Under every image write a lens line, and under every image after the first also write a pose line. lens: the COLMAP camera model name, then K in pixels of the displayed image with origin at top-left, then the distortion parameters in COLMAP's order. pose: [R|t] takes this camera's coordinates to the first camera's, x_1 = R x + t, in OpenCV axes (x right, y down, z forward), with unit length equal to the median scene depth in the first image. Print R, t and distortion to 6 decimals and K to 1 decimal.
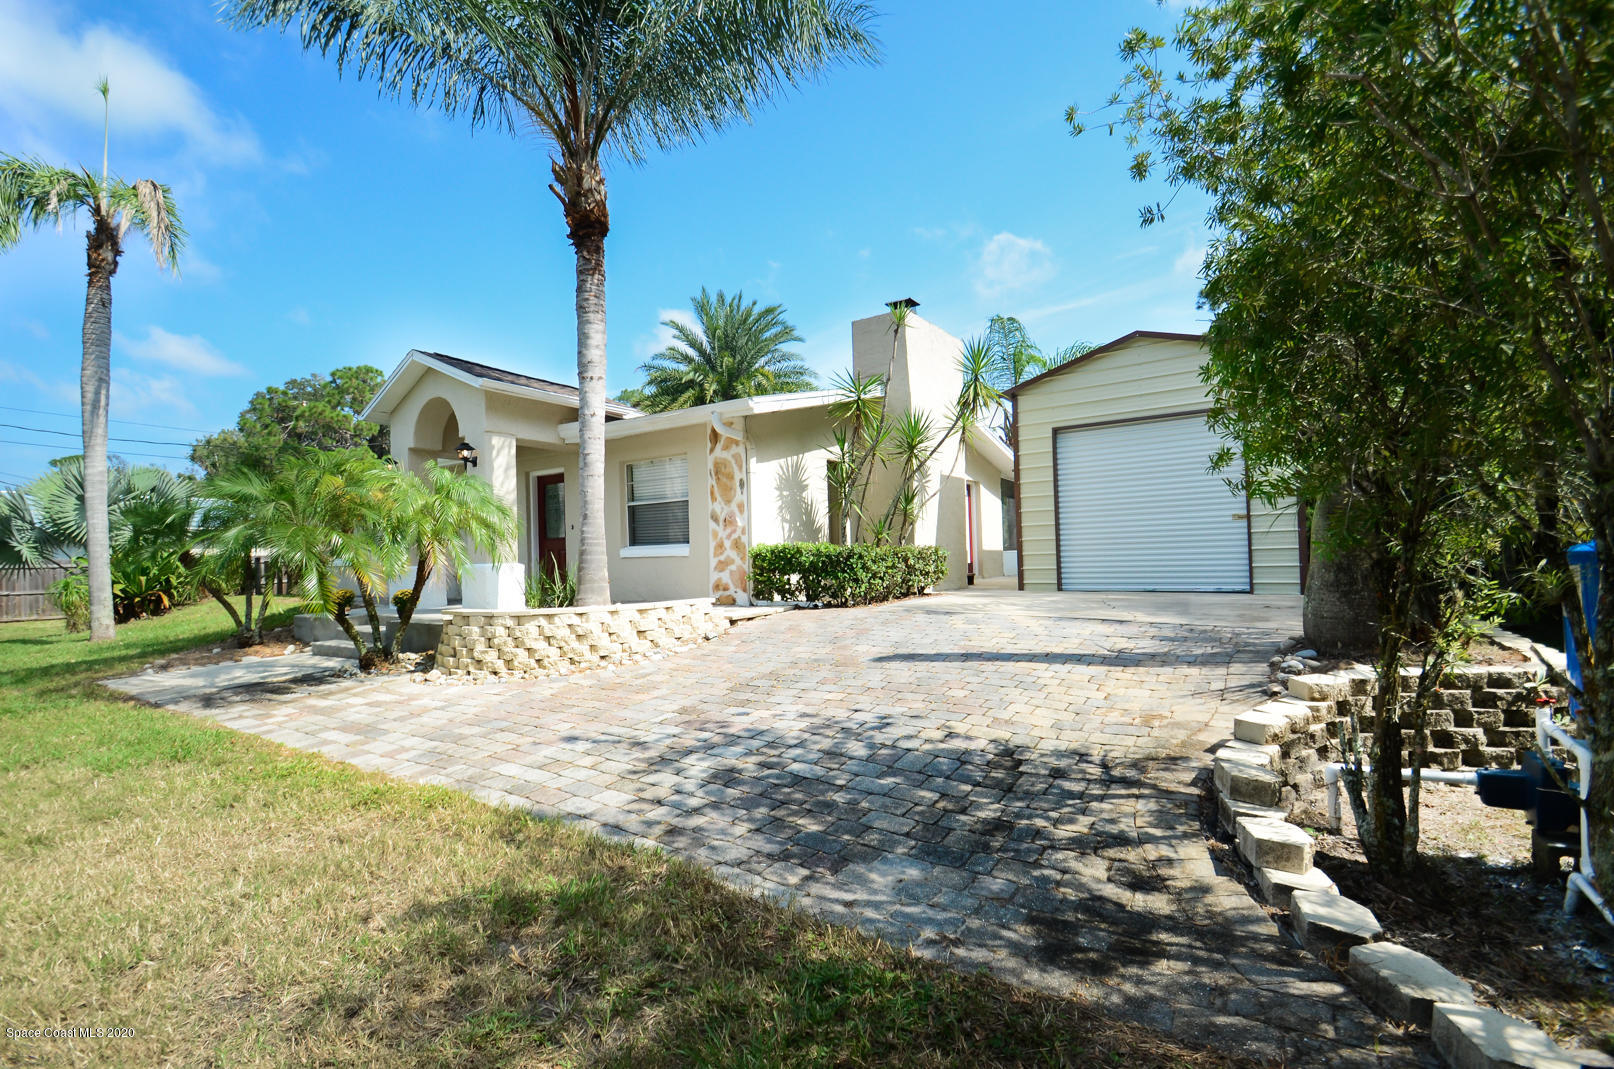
lens RADIAL K [[736.1, 0, 783.6], [0, 736.1, 539.8], [0, 0, 1]] dist [0.021698, -0.022286]
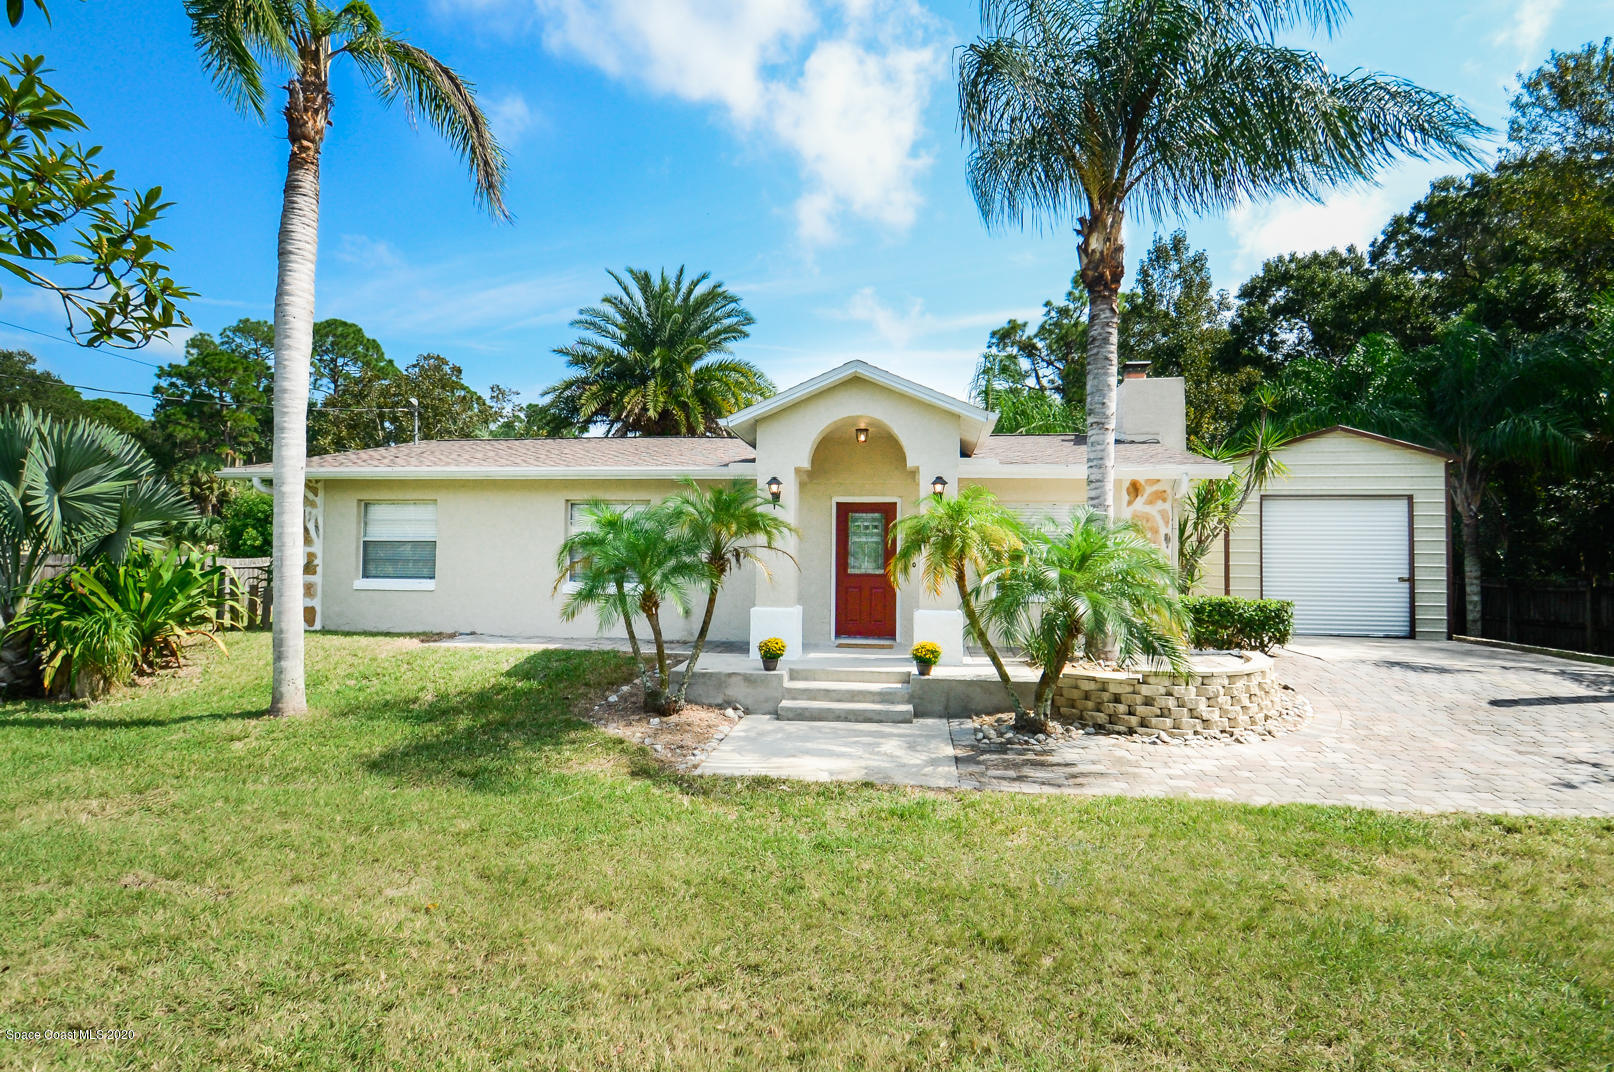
lens RADIAL K [[849.0, 0, 807.0], [0, 849.0, 536.0], [0, 0, 1]] dist [0.000563, 0.000781]
pose [[0.890188, 0.049179, 0.452932, -1.050318], [-0.042684, 0.998787, -0.024557, -0.027475], [-0.453590, 0.002527, 0.891207, 0.149519]]
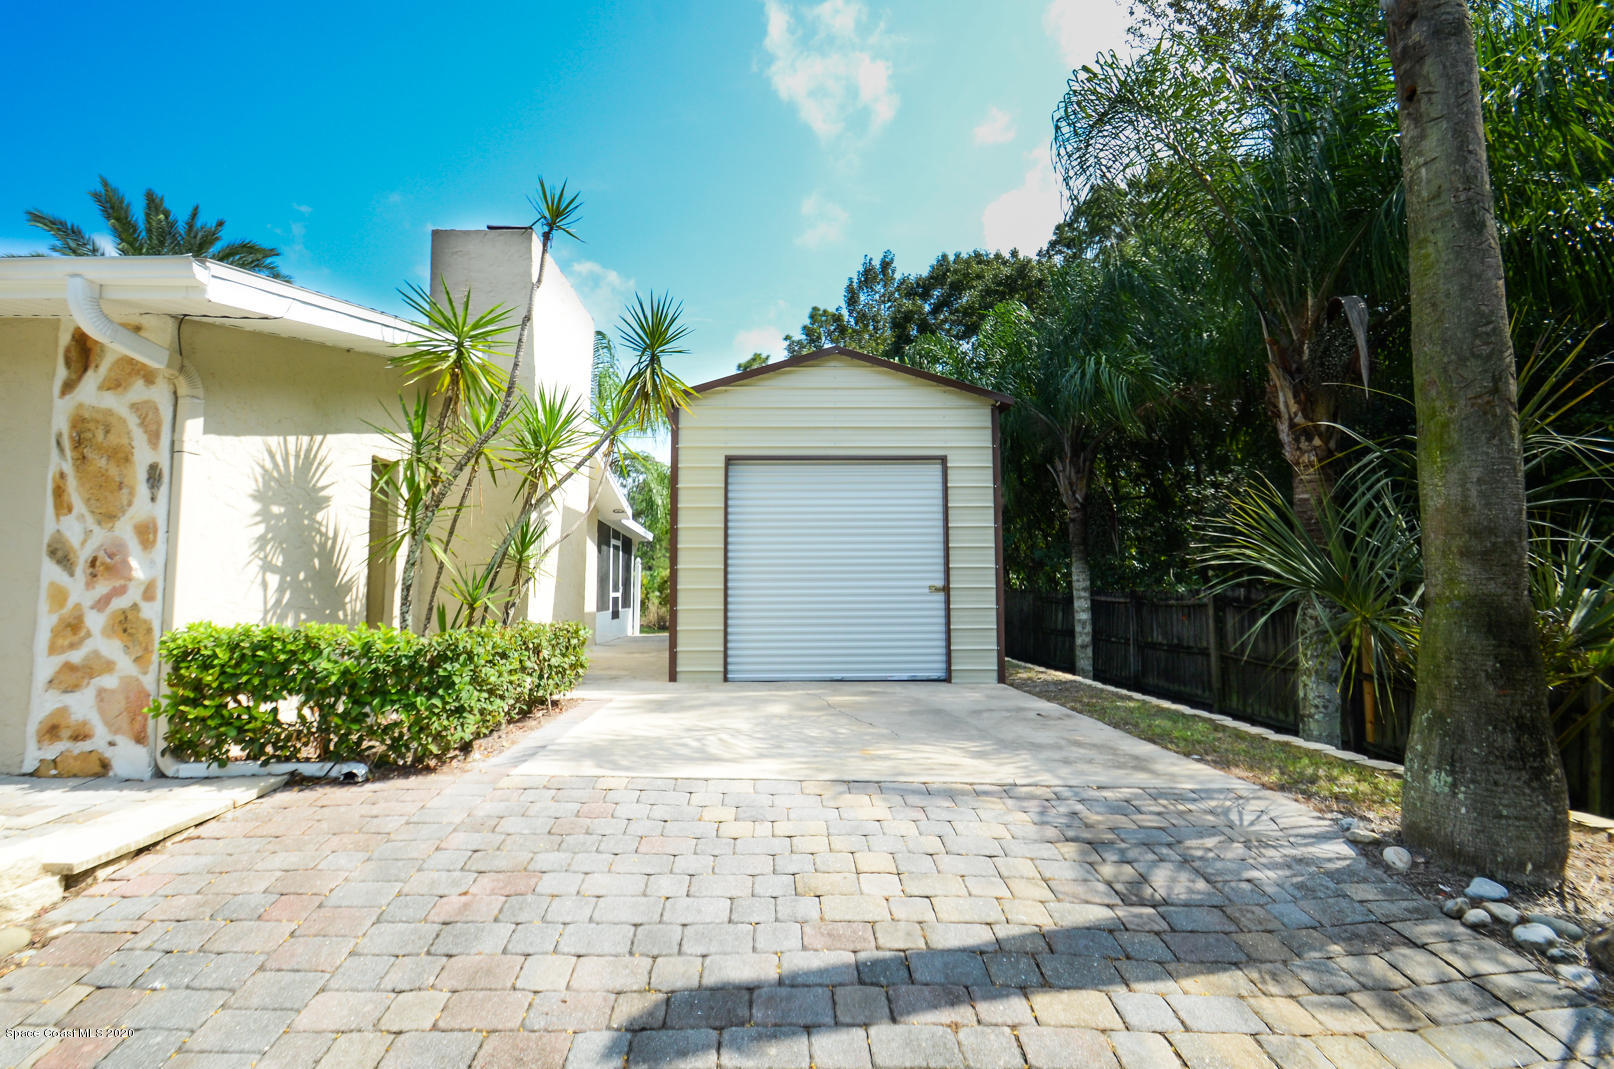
lens RADIAL K [[736.1, 0, 783.6], [0, 736.1, 539.8], [0, 0, 1]] dist [0.021698, -0.022286]
pose [[0.803871, 0.068343, 0.590864, -0.015676], [-0.032204, 0.996921, -0.071496, -0.022226], [-0.593931, 0.038445, 0.803597, 0.455551]]
